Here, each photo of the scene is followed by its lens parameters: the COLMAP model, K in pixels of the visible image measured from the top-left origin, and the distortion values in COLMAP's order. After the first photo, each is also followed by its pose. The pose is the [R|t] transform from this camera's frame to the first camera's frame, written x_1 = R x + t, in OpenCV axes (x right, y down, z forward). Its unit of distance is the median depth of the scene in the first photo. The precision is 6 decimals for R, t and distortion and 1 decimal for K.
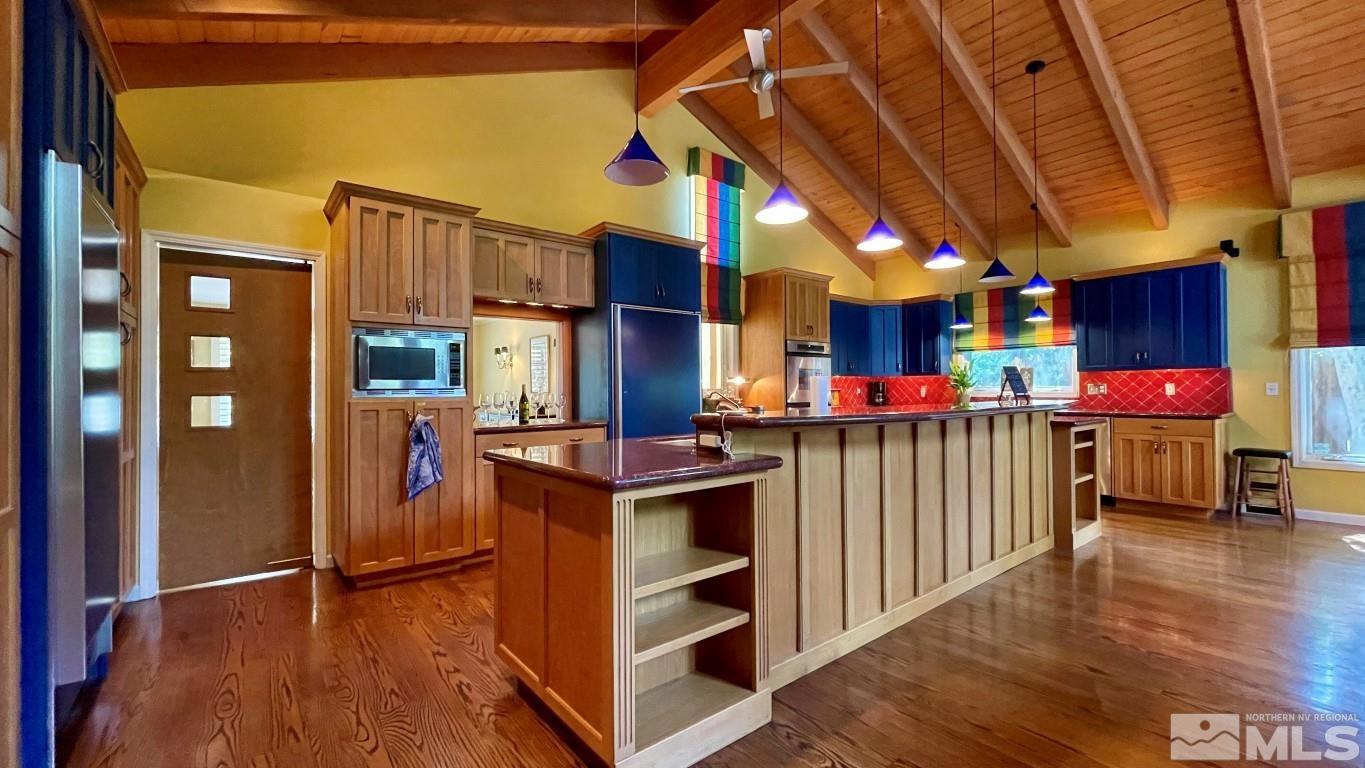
lens RADIAL K [[543.4, 0, 679.7], [0, 543.4, 381.2], [0, 0, 1]] dist [0.002189, 0.000207]
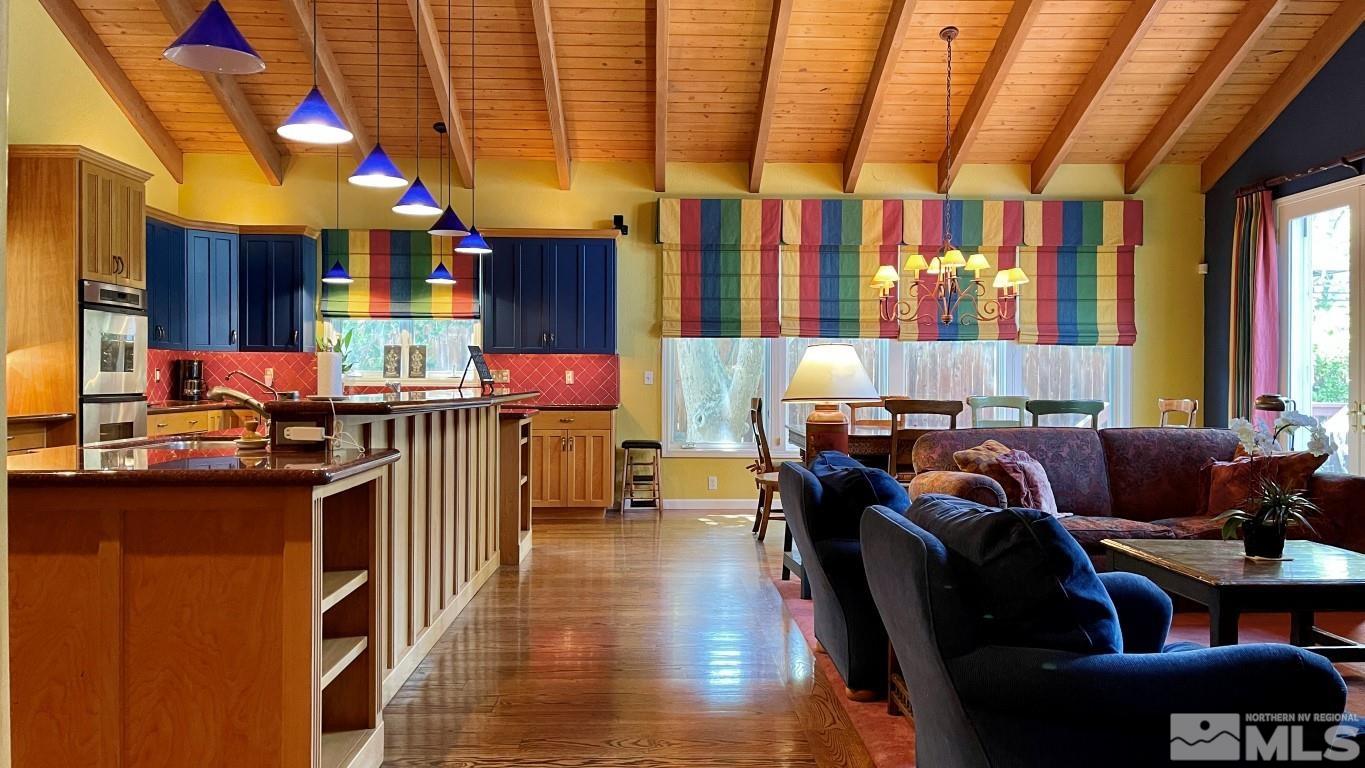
lens RADIAL K [[996.5, 0, 682.5], [0, 996.5, 385.2], [0, 0, 1]] dist [0.014871, -0.000466]
pose [[0.598931, 0.004372, 0.800788, -0.283584], [-0.023734, 0.999643, 0.012294, 0.003936], [-0.800449, -0.026369, 0.598821, -0.100816]]
